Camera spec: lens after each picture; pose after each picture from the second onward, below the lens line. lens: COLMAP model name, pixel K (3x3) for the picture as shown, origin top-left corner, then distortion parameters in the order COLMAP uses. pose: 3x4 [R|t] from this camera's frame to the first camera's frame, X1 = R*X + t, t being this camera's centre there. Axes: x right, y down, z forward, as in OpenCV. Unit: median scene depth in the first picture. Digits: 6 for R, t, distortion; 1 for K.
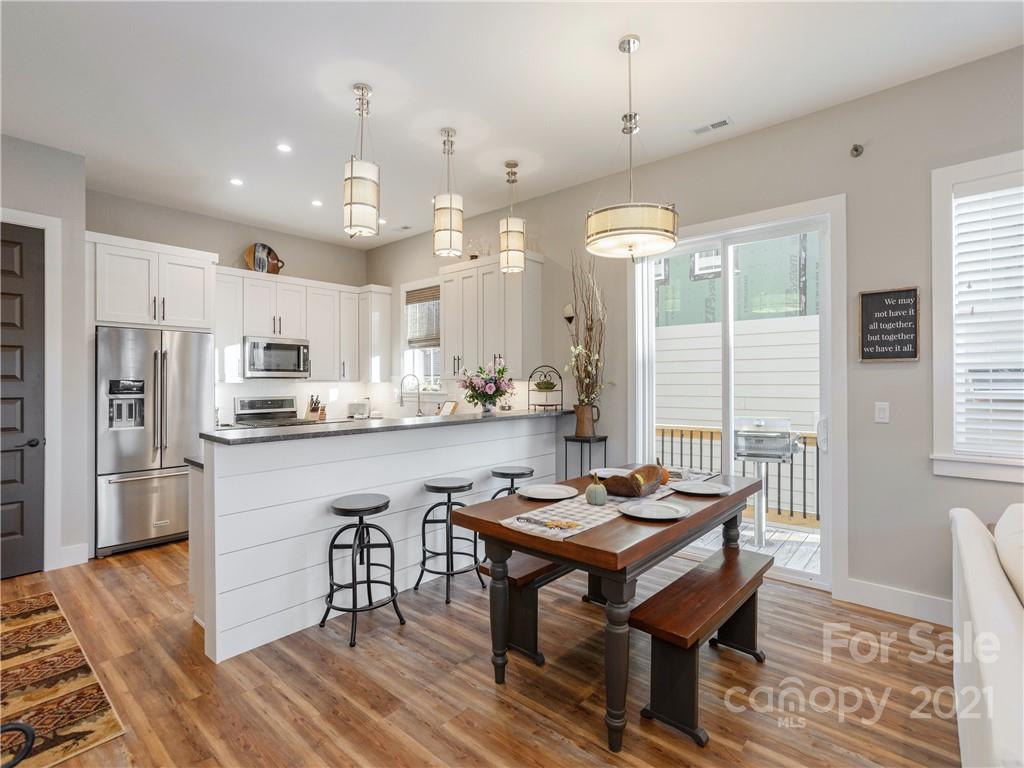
lens RADIAL K [[502.7, 0, 528.2], [0, 502.7, 384.1], [0, 0, 1]] dist [-0.019657, 0.015441]
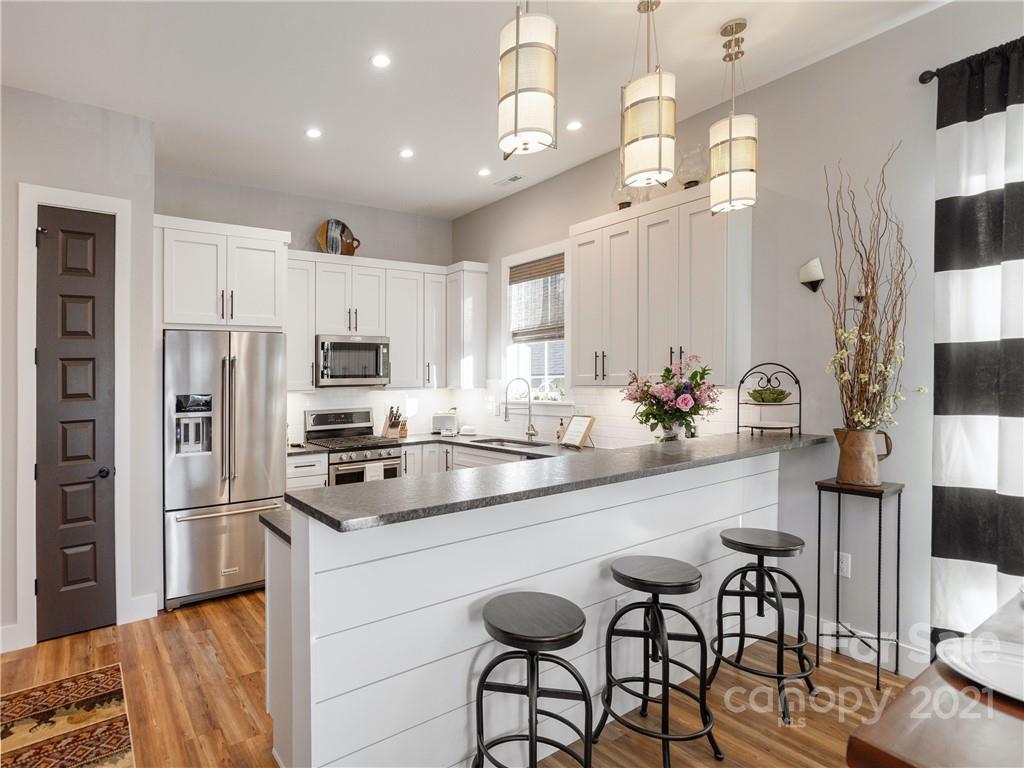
lens RADIAL K [[548.9, 0, 412.3], [0, 548.9, 364.8], [0, 0, 1]] dist [-0.007759, 0.001135]
pose [[0.953104, -0.024995, -0.301608, -0.204822], [0.015828, 0.999337, -0.032800, -0.022160], [0.302228, 0.026488, 0.952868, 0.270047]]
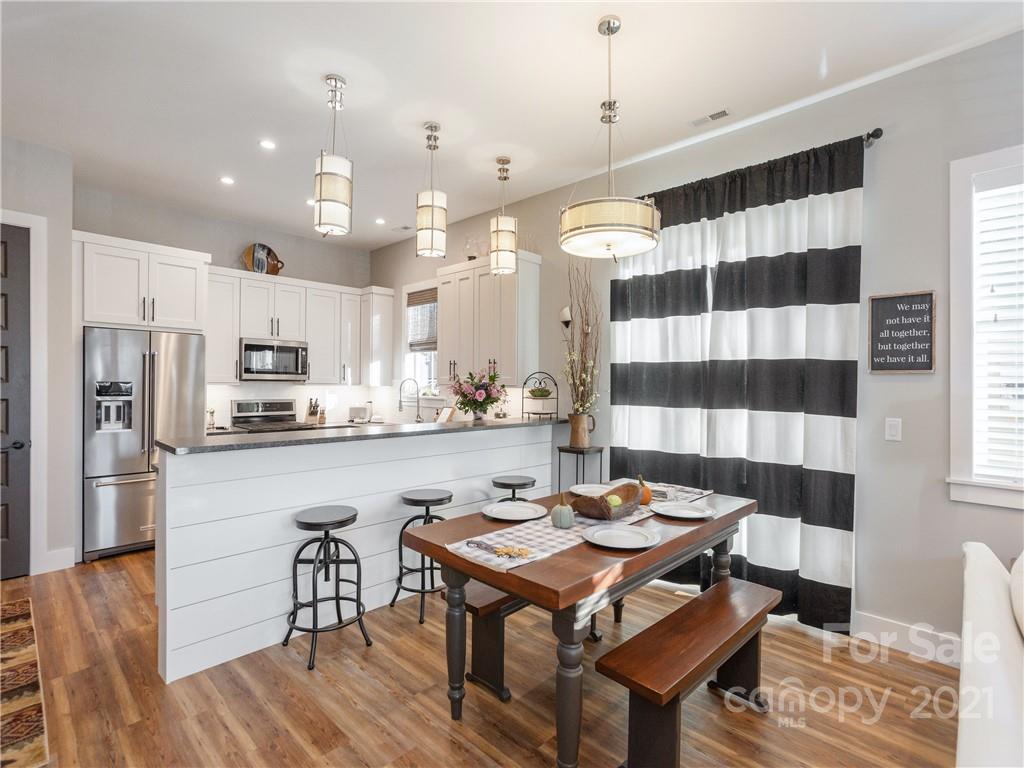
lens RADIAL K [[502.7, 0, 536.8], [0, 502.7, 384.8], [0, 0, 1]] dist [-0.019657, 0.015441]
pose [[0.999139, 0.012390, -0.039597, 0.073277], [-0.012561, 0.999913, -0.004059, -0.009138], [0.039543, 0.004552, 0.999207, 0.051098]]
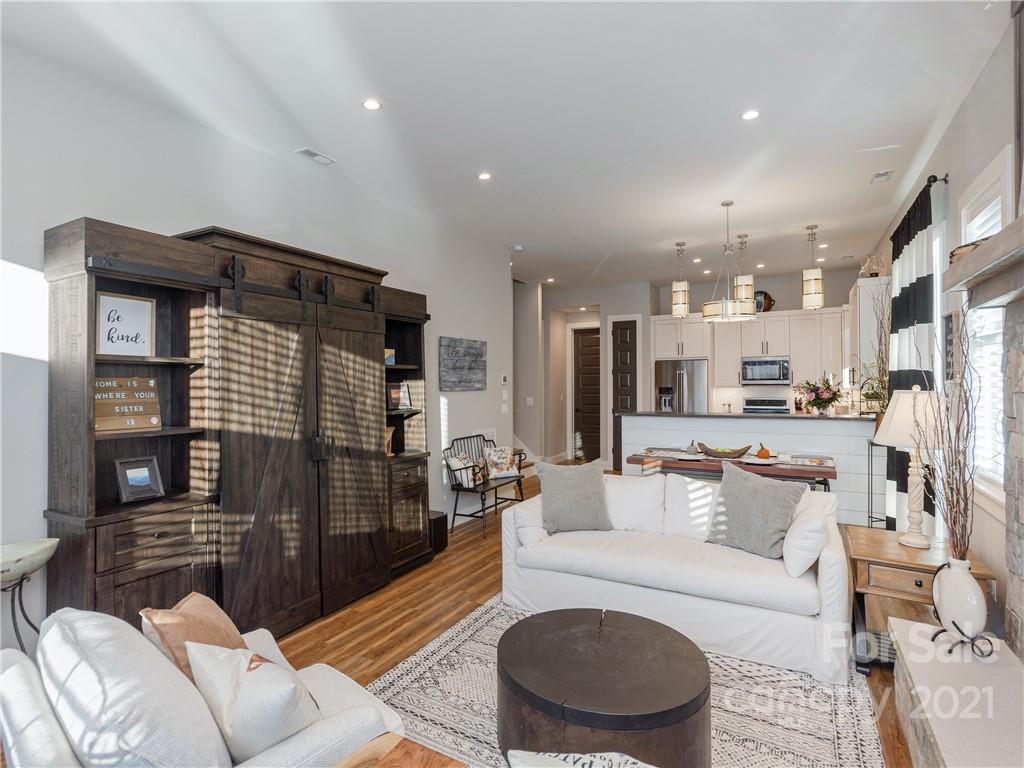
lens RADIAL K [[548.9, 0, 425.4], [0, 548.9, 381.5], [0, 0, 1]] dist [-0.007759, 0.001135]
pose [[0.090691, 0.002498, -0.995876, 1.332782], [0.003562, 0.999990, 0.002832, -0.040465], [0.995873, -0.003804, 0.090681, -0.152495]]
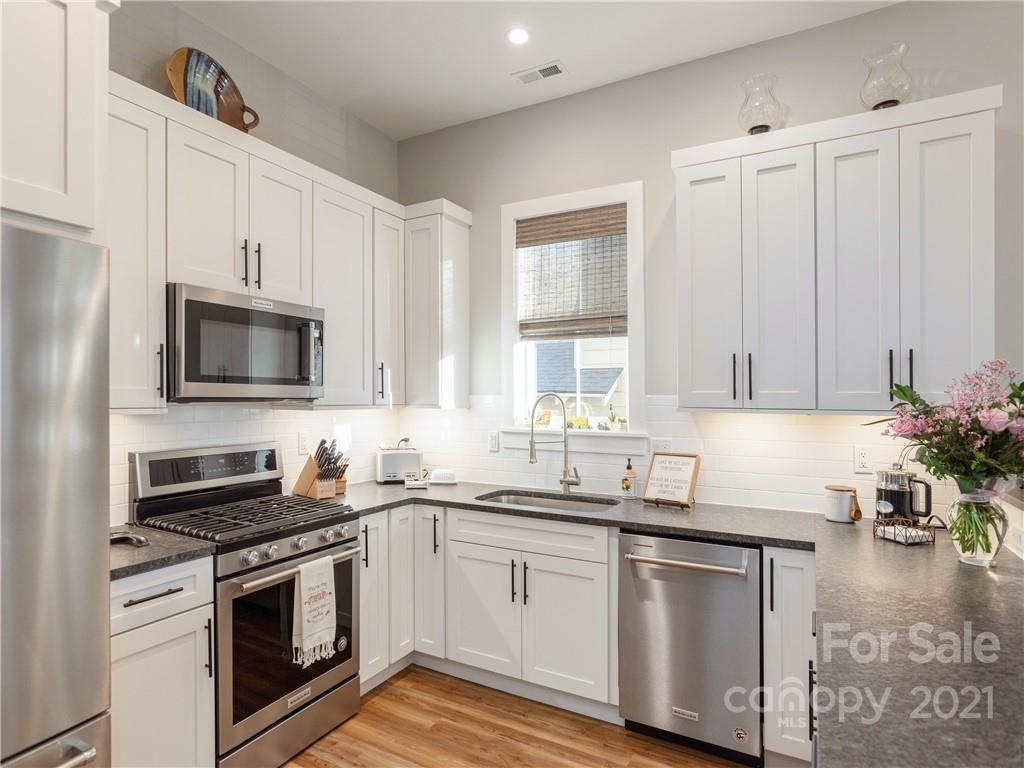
lens RADIAL K [[538.4, 0, 502.4], [0, 538.4, 397.6], [0, 0, 1]] dist [-0.031367, 0.017716]
pose [[0.976996, 0.008933, 0.213072, -0.550149], [-0.007704, 0.999949, -0.006601, -0.017597], [-0.213120, 0.004808, 0.977014, 0.759579]]
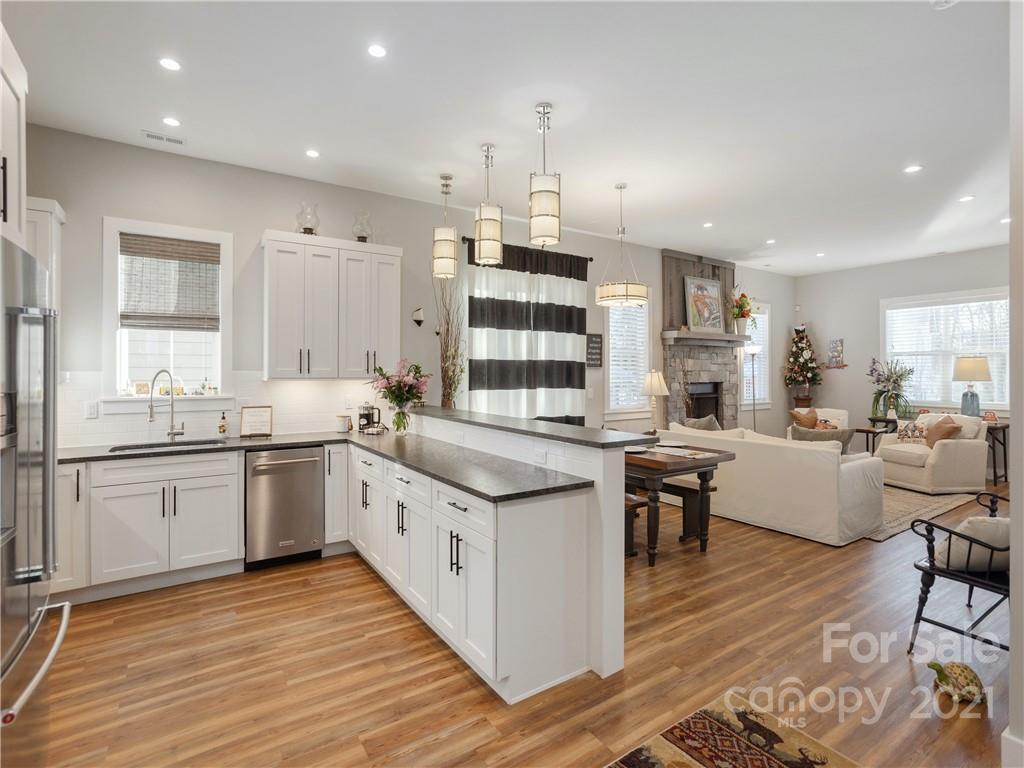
lens RADIAL K [[502.7, 0, 501.3], [0, 502.7, 371.2], [0, 0, 1]] dist [-0.019657, 0.015441]
pose [[0.279739, 0.002485, 0.960073, -1.040376], [0.004156, 0.999984, -0.003800, -0.020373], [-0.960067, 0.005053, 0.279724, 0.597216]]
